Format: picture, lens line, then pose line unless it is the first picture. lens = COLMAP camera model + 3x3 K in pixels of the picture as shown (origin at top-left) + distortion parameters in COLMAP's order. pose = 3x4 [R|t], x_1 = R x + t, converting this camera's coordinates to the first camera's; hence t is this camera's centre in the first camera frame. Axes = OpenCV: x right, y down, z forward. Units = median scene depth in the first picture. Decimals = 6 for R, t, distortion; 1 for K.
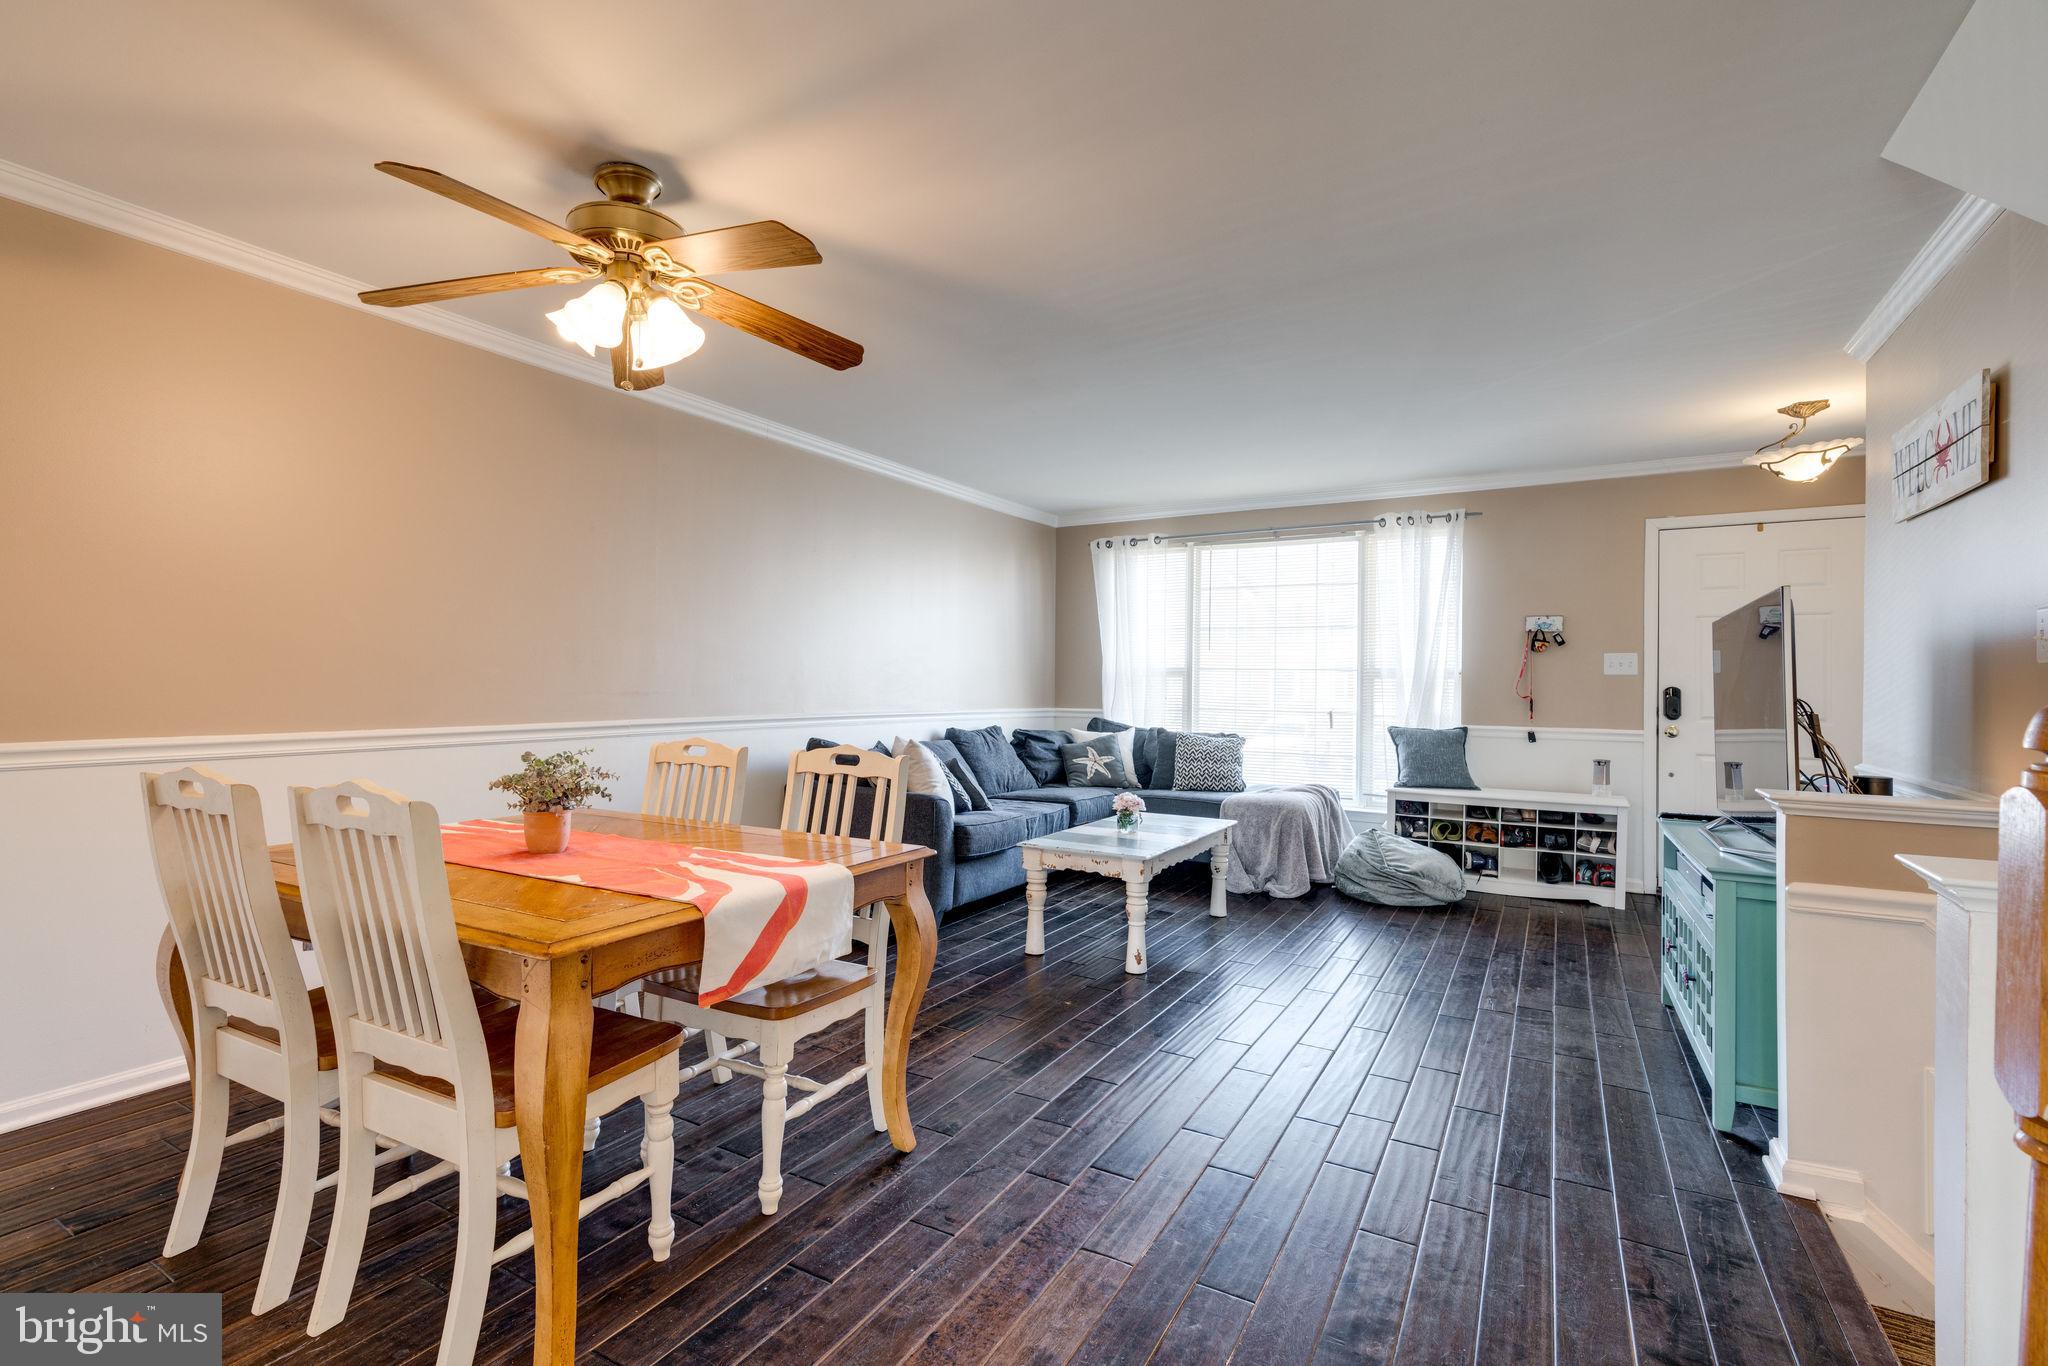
lens RADIAL K [[920.1, 0, 1023.9], [0, 920.1, 678.4], [0, 0, 1]] dist [-0.000252, 0.001011]
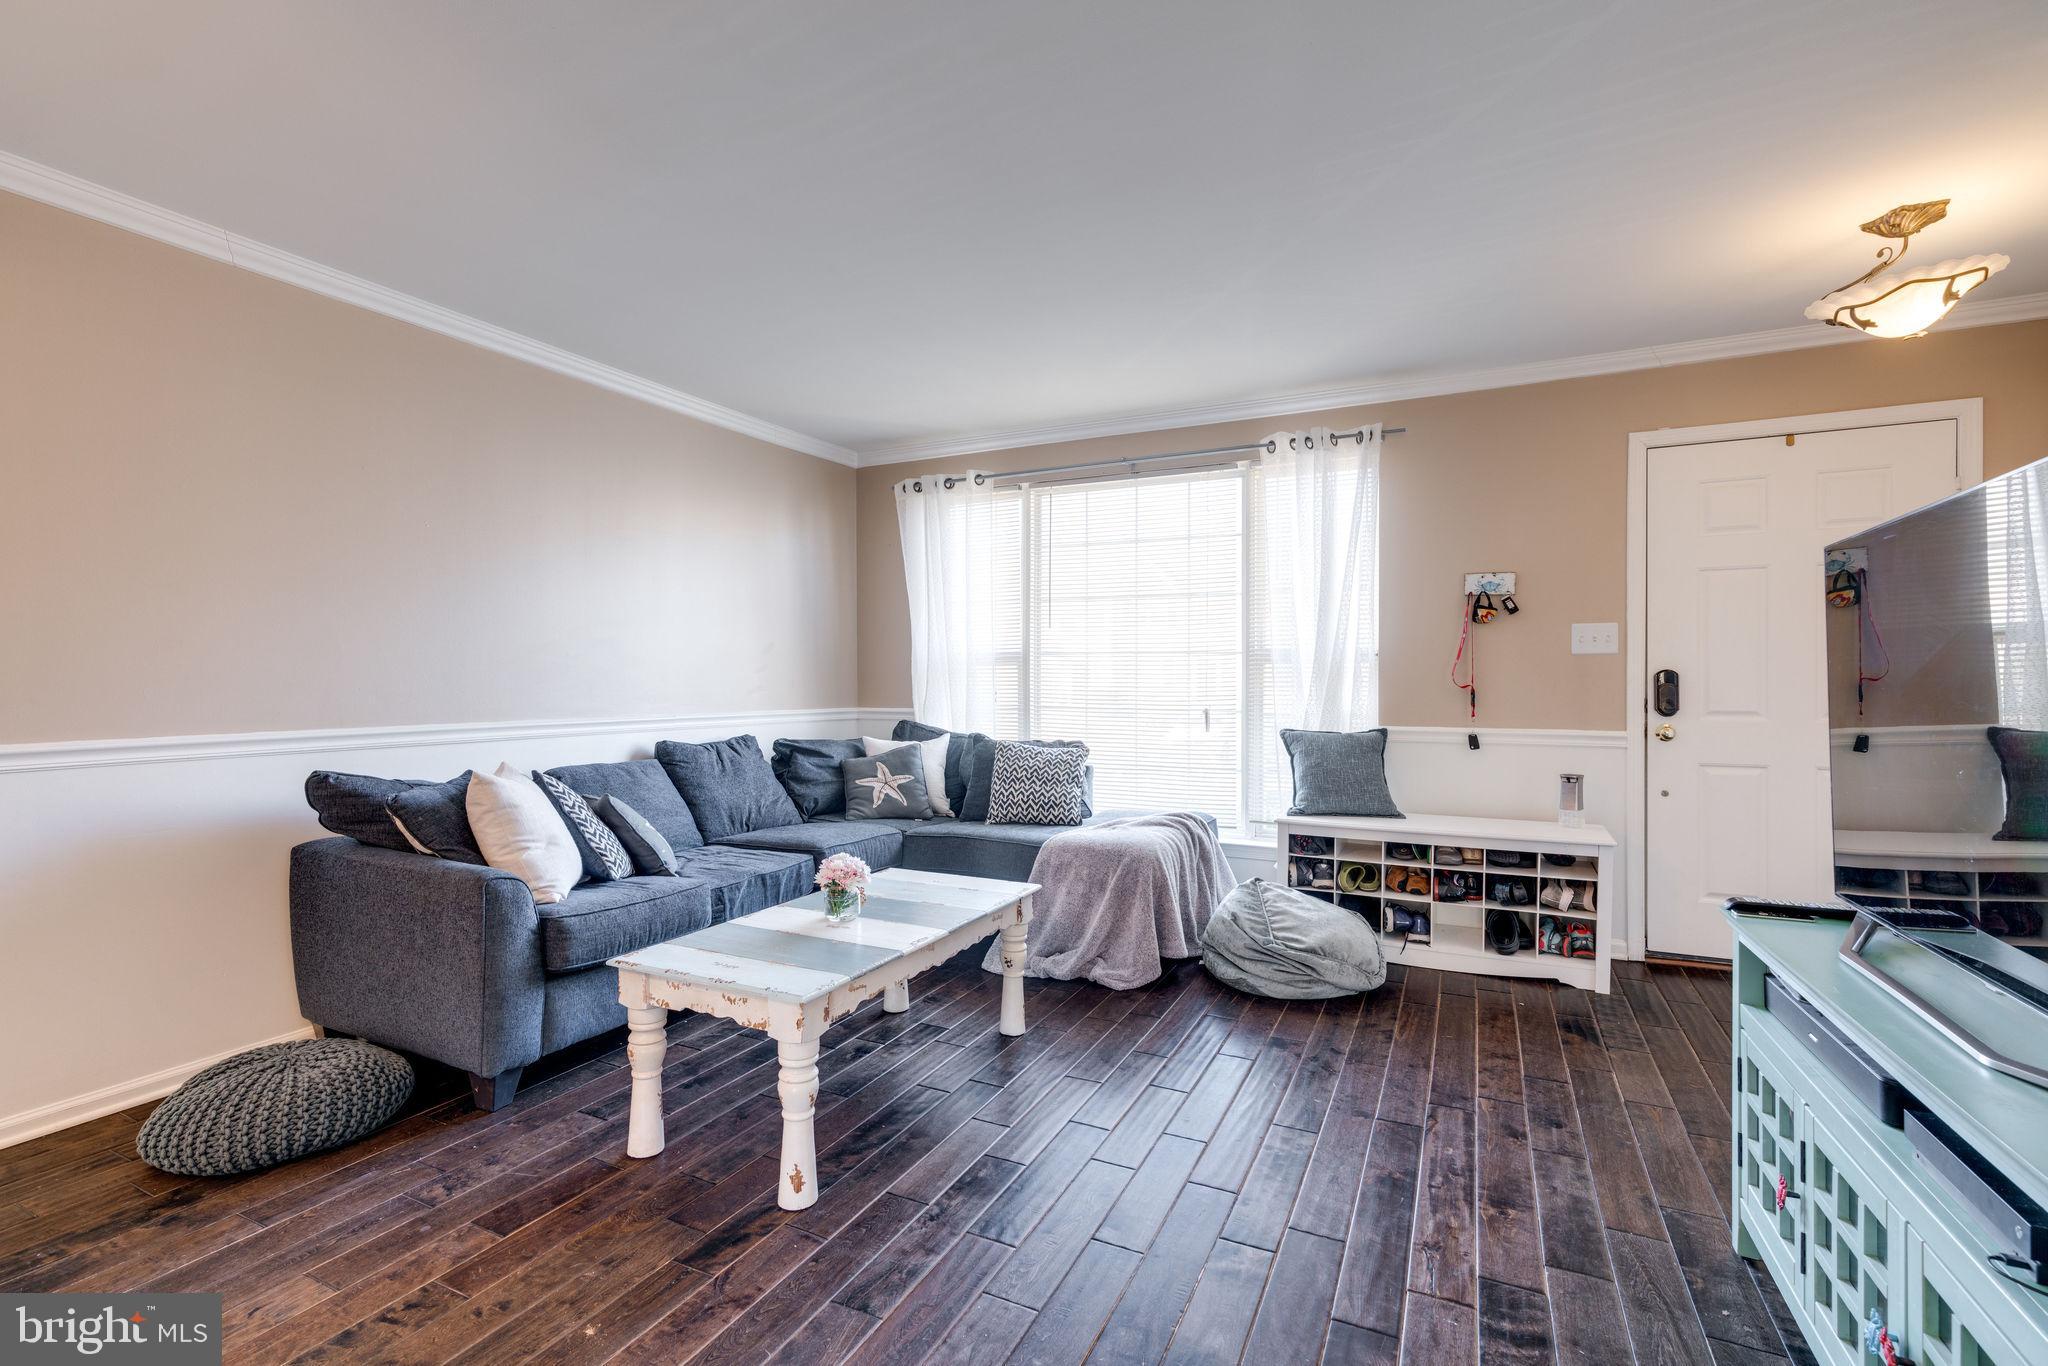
lens RADIAL K [[920.1, 0, 1022.6], [0, 920.1, 684.2], [0, 0, 1]] dist [-0.000252, 0.001011]
pose [[0.997434, -0.012235, 0.070545, 0.156319], [0.011265, 0.999837, 0.014127, 0.004796], [-0.070706, -0.013296, 0.997409, 0.320661]]
